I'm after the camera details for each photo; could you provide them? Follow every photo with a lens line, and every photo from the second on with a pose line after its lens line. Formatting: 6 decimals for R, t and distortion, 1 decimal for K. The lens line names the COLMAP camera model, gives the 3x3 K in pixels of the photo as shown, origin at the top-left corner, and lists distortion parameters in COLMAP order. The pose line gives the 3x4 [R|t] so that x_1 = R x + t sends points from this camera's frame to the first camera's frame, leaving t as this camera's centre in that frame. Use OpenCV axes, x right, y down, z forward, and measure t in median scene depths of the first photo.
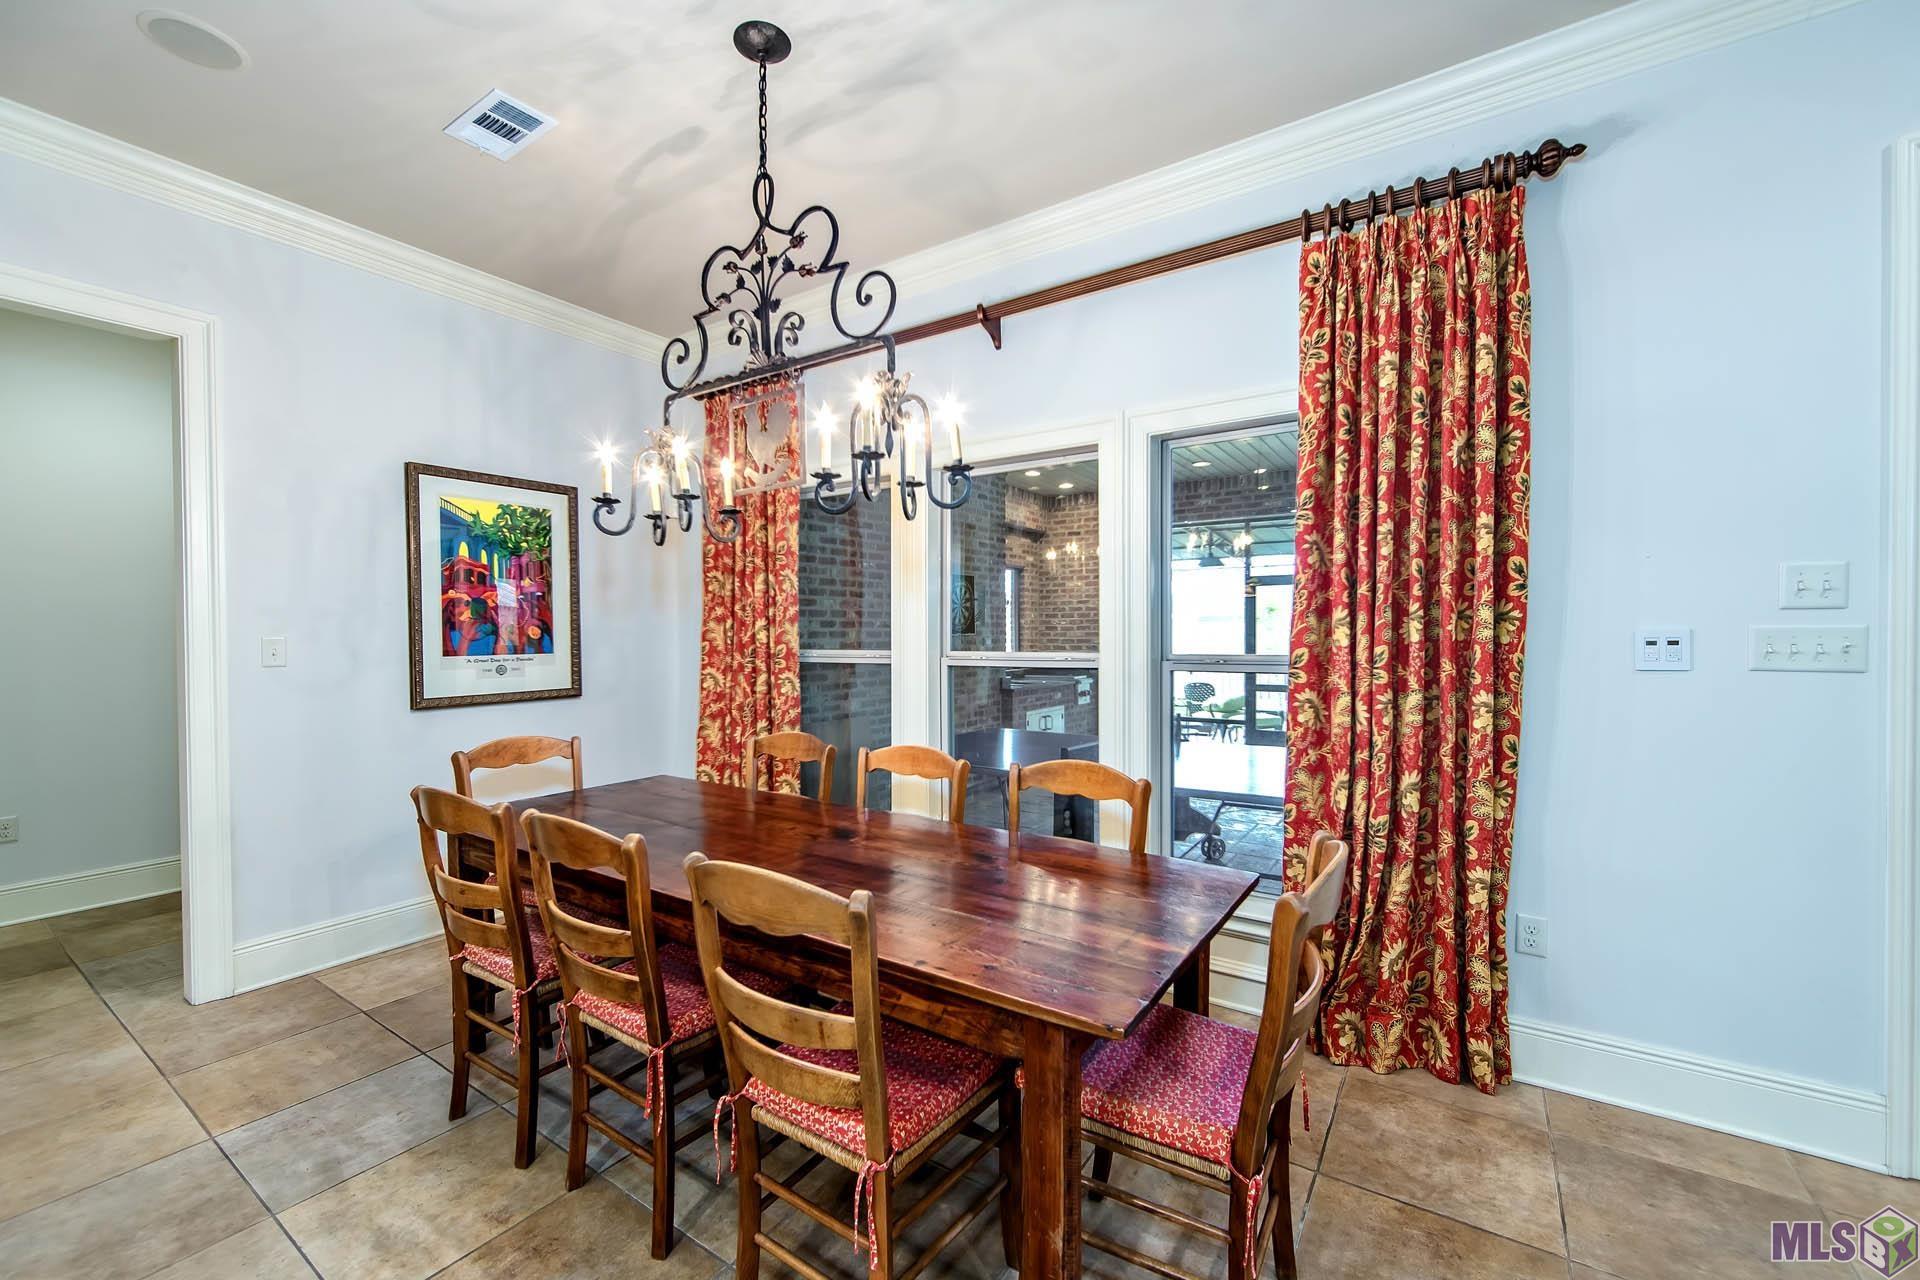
lens RADIAL K [[758.2, 0, 968.9], [0, 758.2, 642.5], [0, 0, 1]] dist [0.000769, 0.000255]
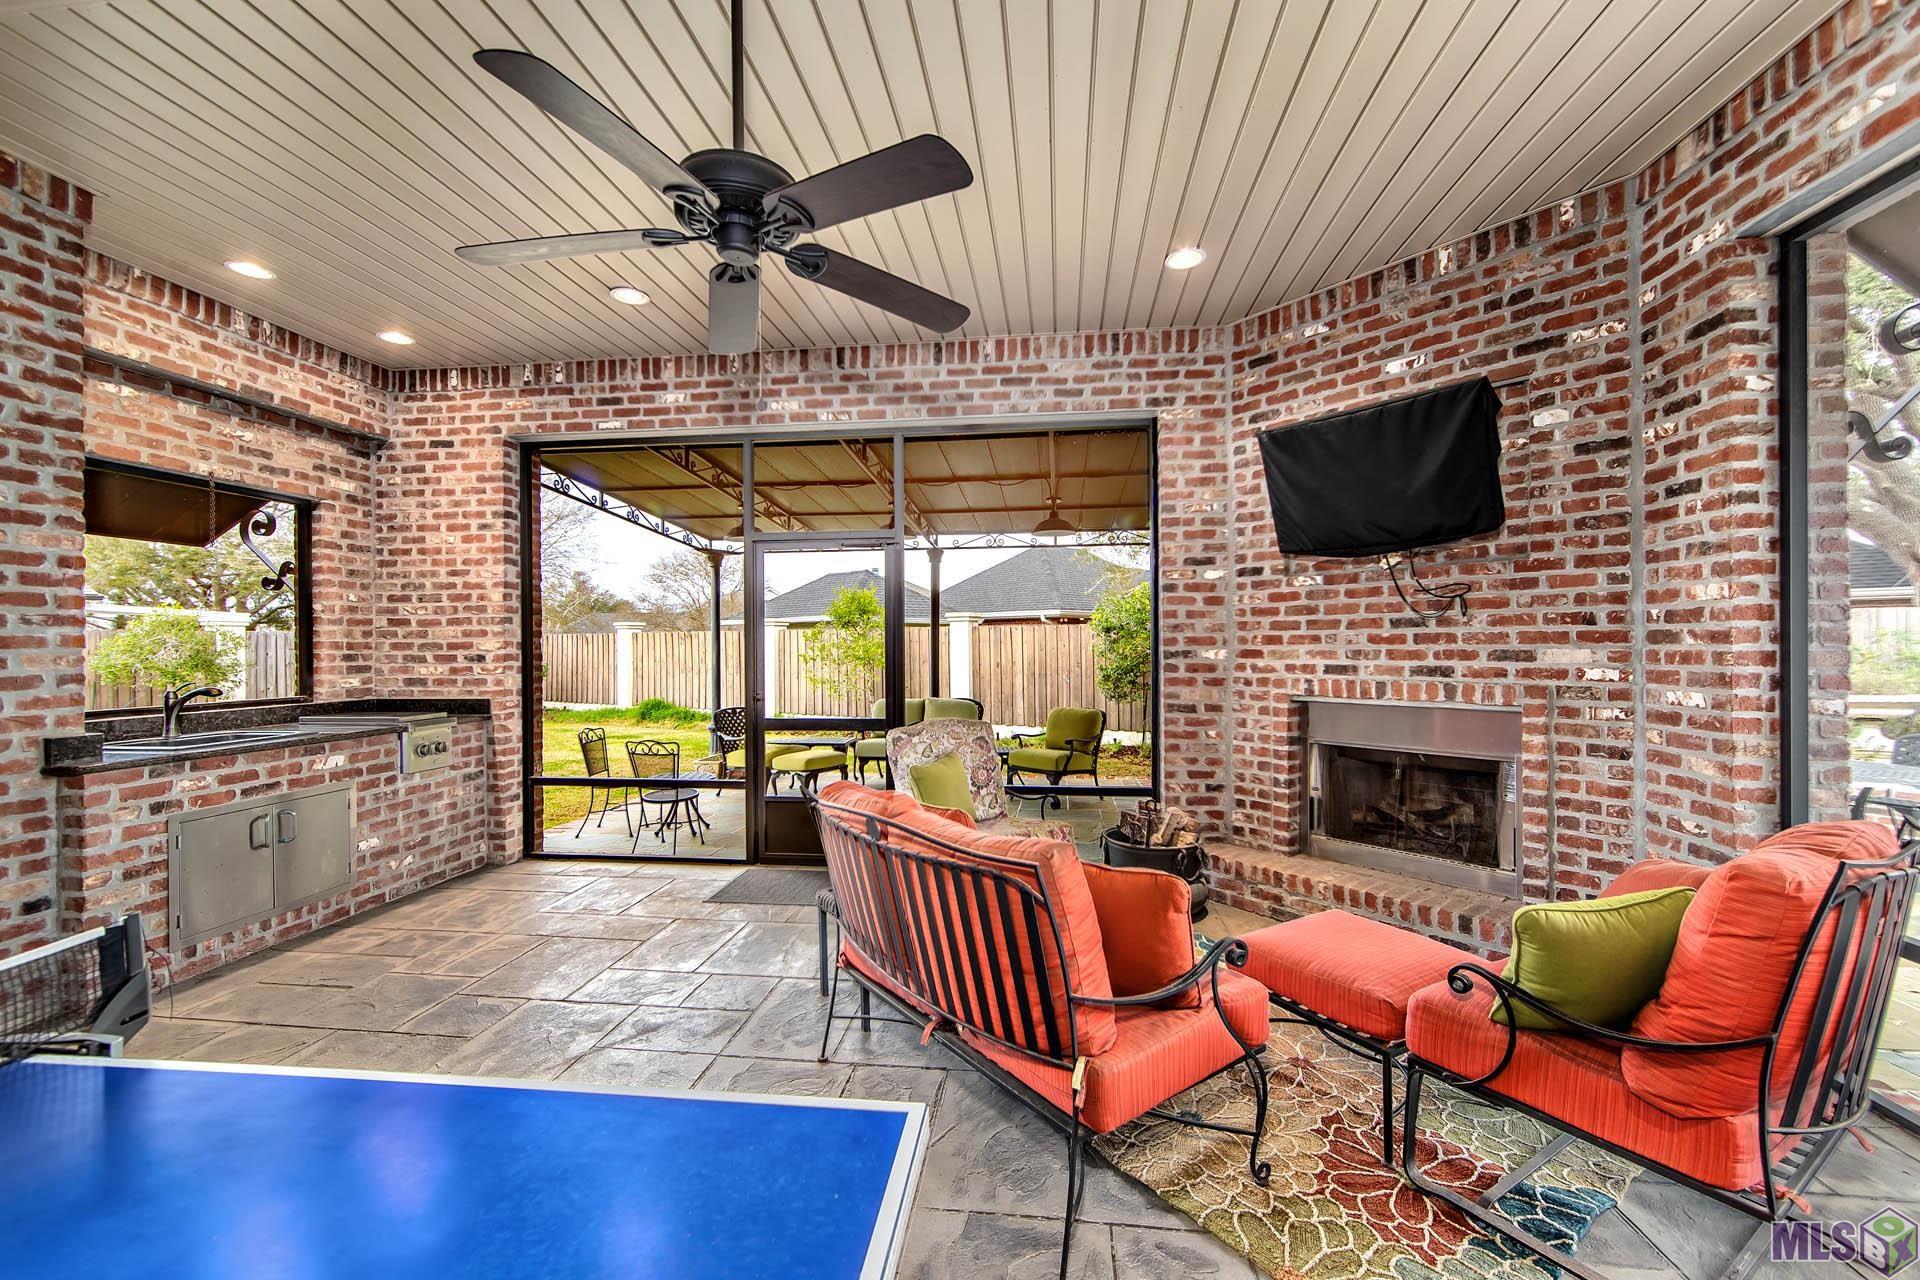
lens RADIAL K [[758.2, 0, 960.9], [0, 758.2, 643.7], [0, 0, 1]] dist [0.000769, 0.000255]
pose [[0.895023, -0.001717, 0.446016, 0.226038], [0.007273, 0.999916, -0.010746, 0.004286], [-0.445960, 0.012861, 0.894960, 0.364653]]
